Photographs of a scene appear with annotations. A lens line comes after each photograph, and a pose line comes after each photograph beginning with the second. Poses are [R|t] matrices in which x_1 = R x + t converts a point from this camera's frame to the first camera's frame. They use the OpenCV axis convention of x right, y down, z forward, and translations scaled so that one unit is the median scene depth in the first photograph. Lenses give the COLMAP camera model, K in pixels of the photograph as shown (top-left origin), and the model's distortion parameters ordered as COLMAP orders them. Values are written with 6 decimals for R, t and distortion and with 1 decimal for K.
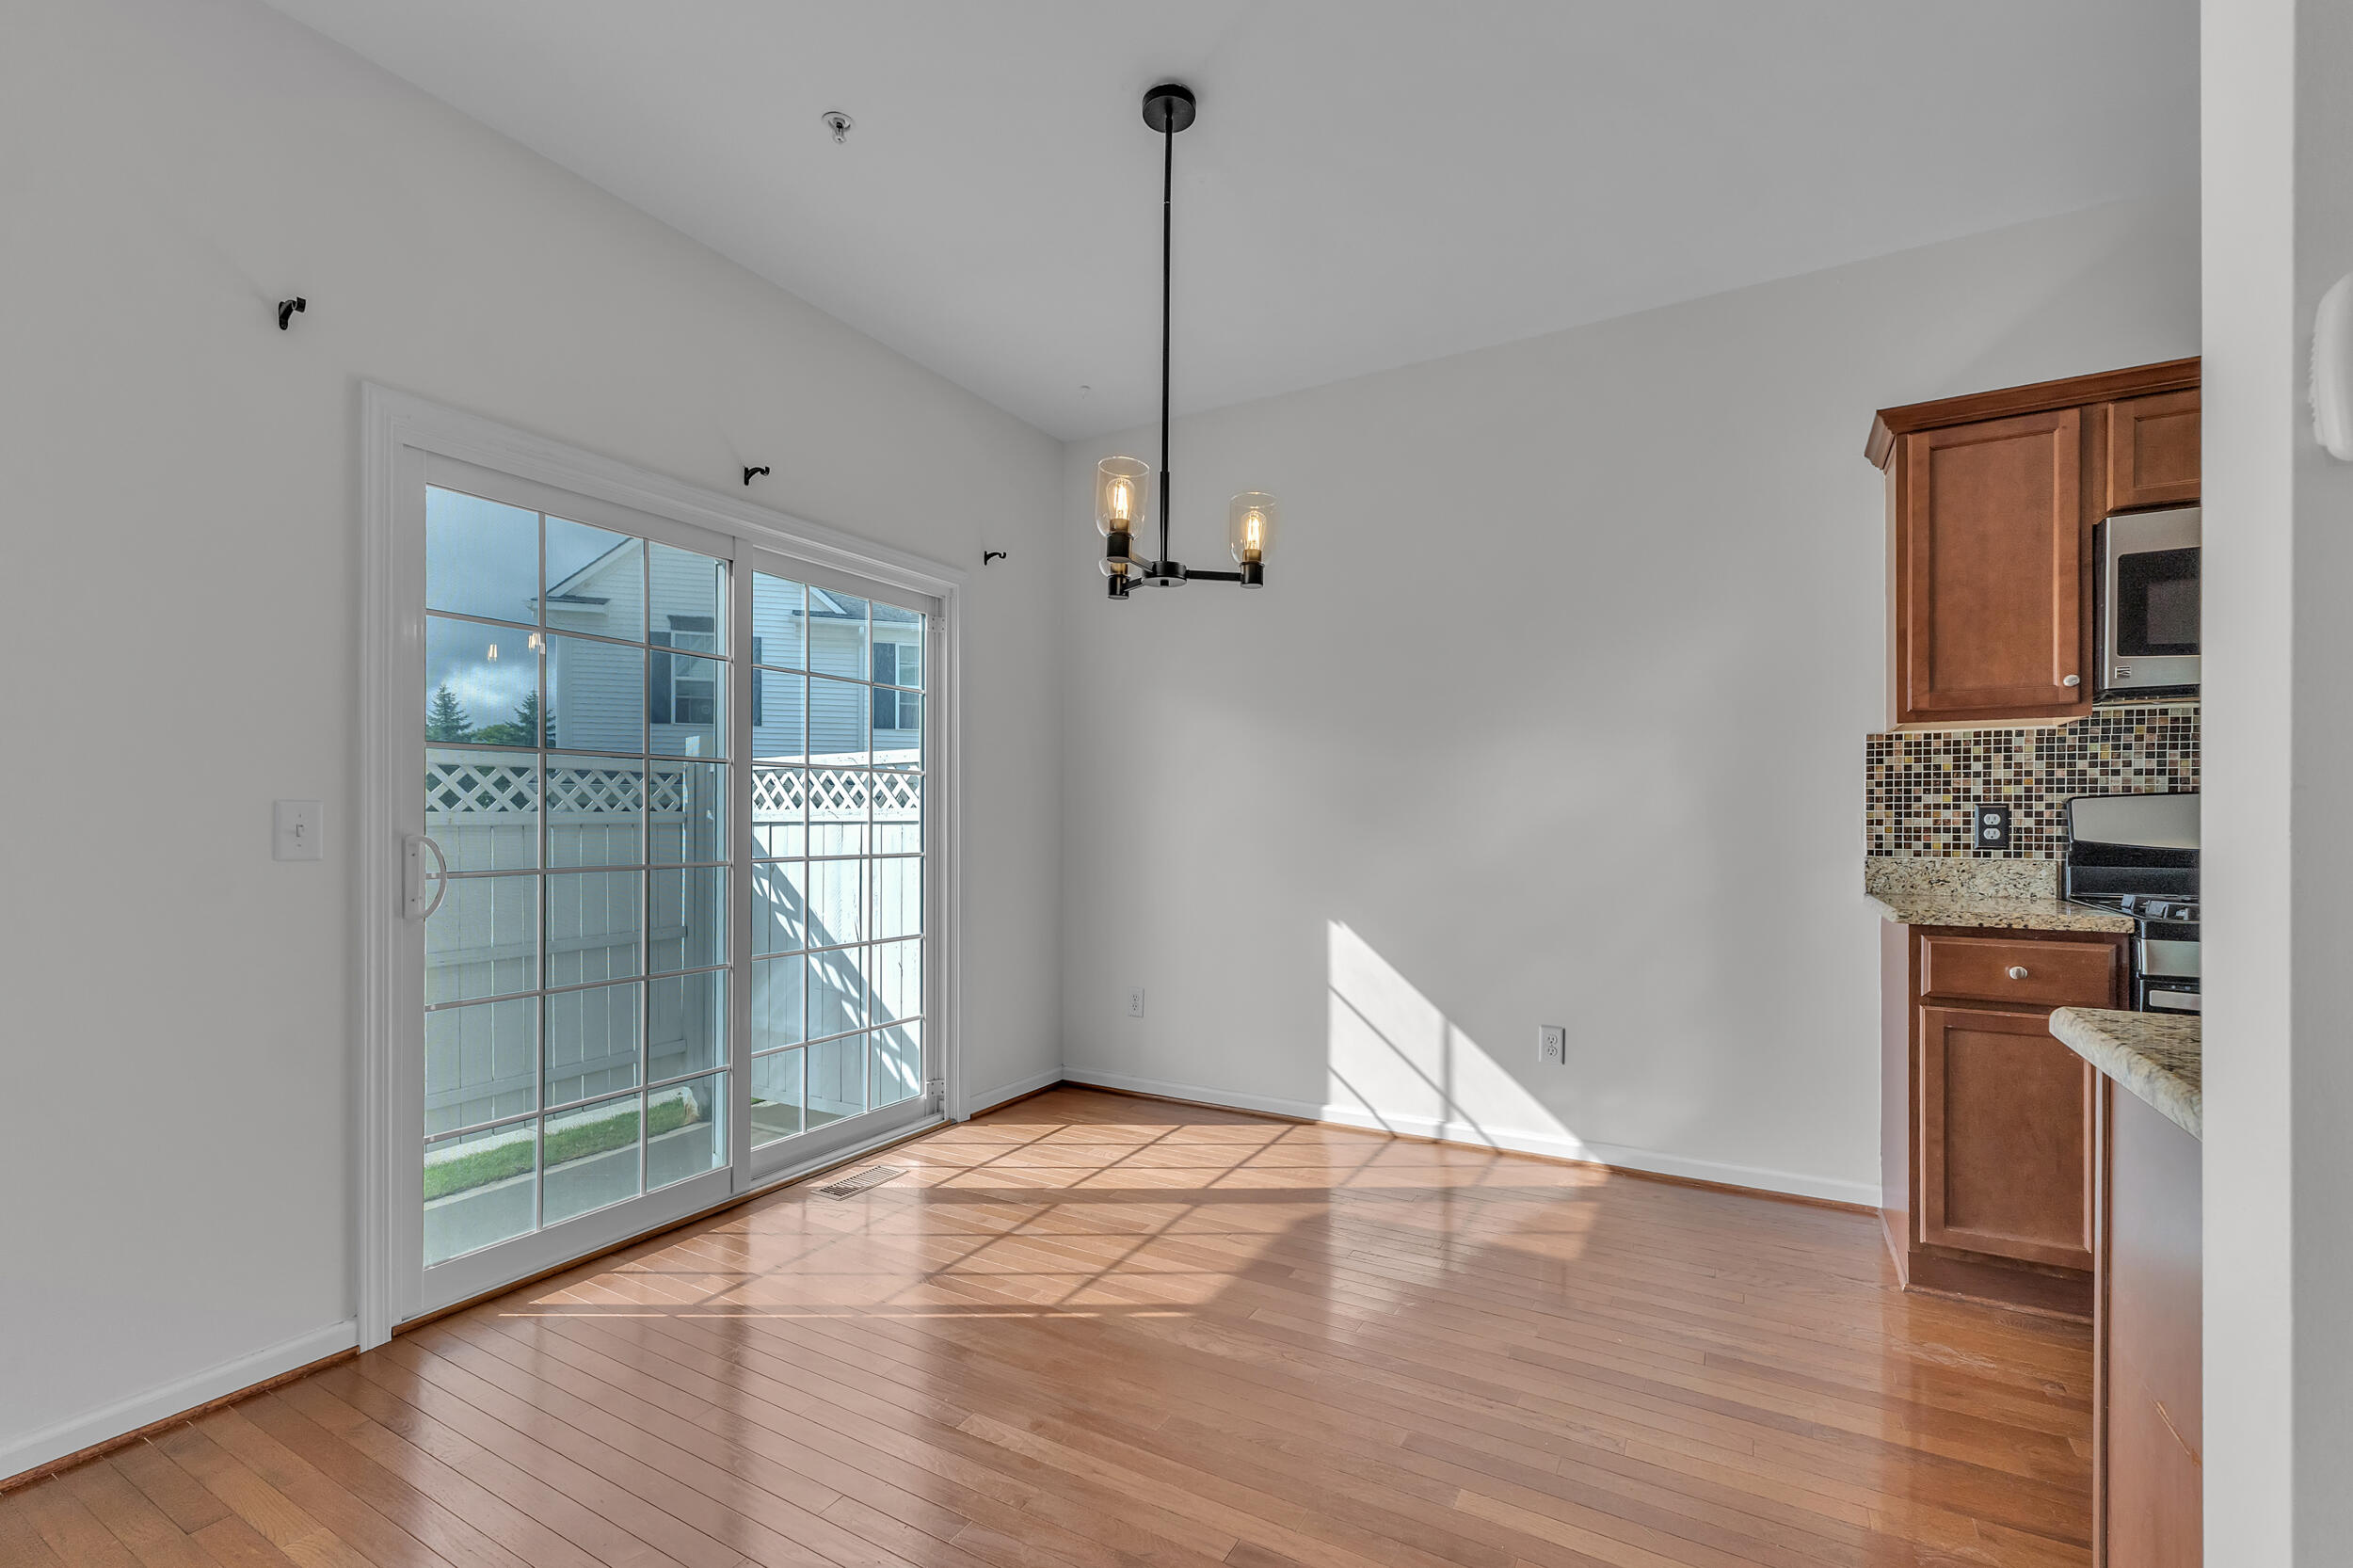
lens RADIAL K [[989.6, 0, 1195.4], [0, 989.6, 816.1], [0, 0, 1]] dist [0.005259, -0.000267]
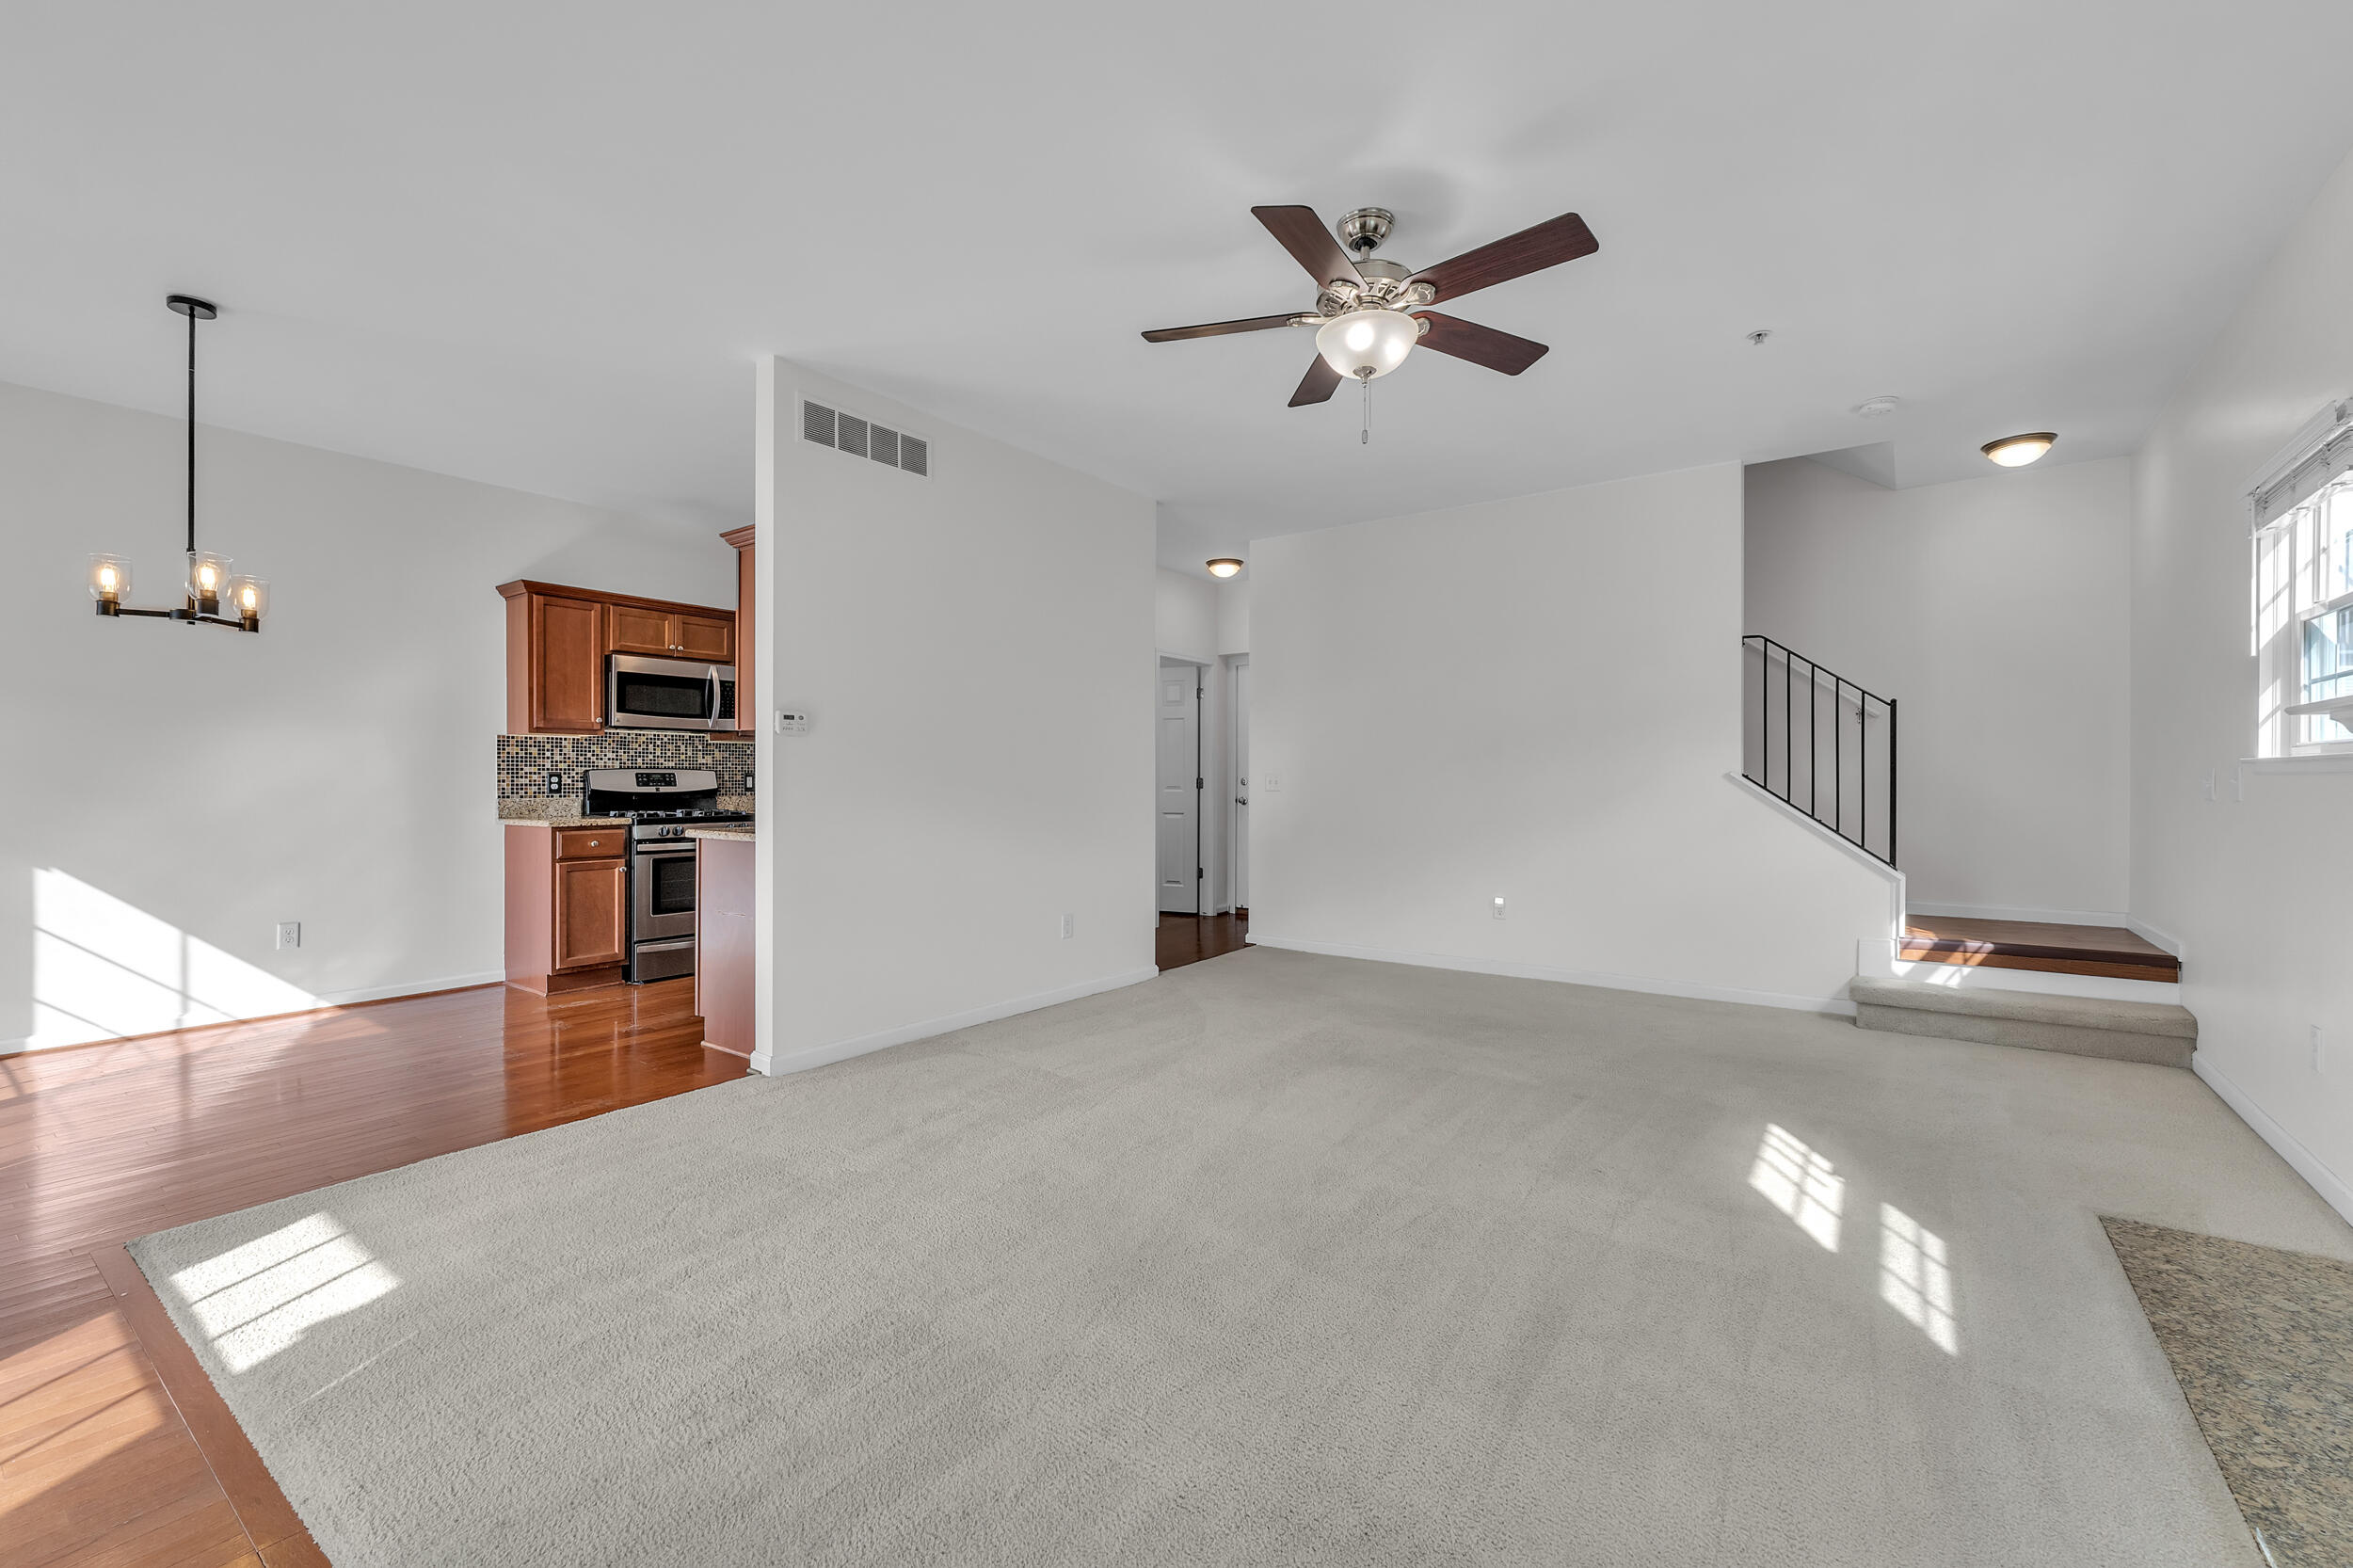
lens RADIAL K [[989.6, 0, 1182.7], [0, 989.6, 787.5], [0, 0, 1]] dist [0.005259, -0.000267]
pose [[0.117597, -0.006279, 0.993042, -1.119726], [-0.007199, 0.999948, 0.007175, -0.004349], [-0.993035, -0.007993, 0.117546, -0.560358]]
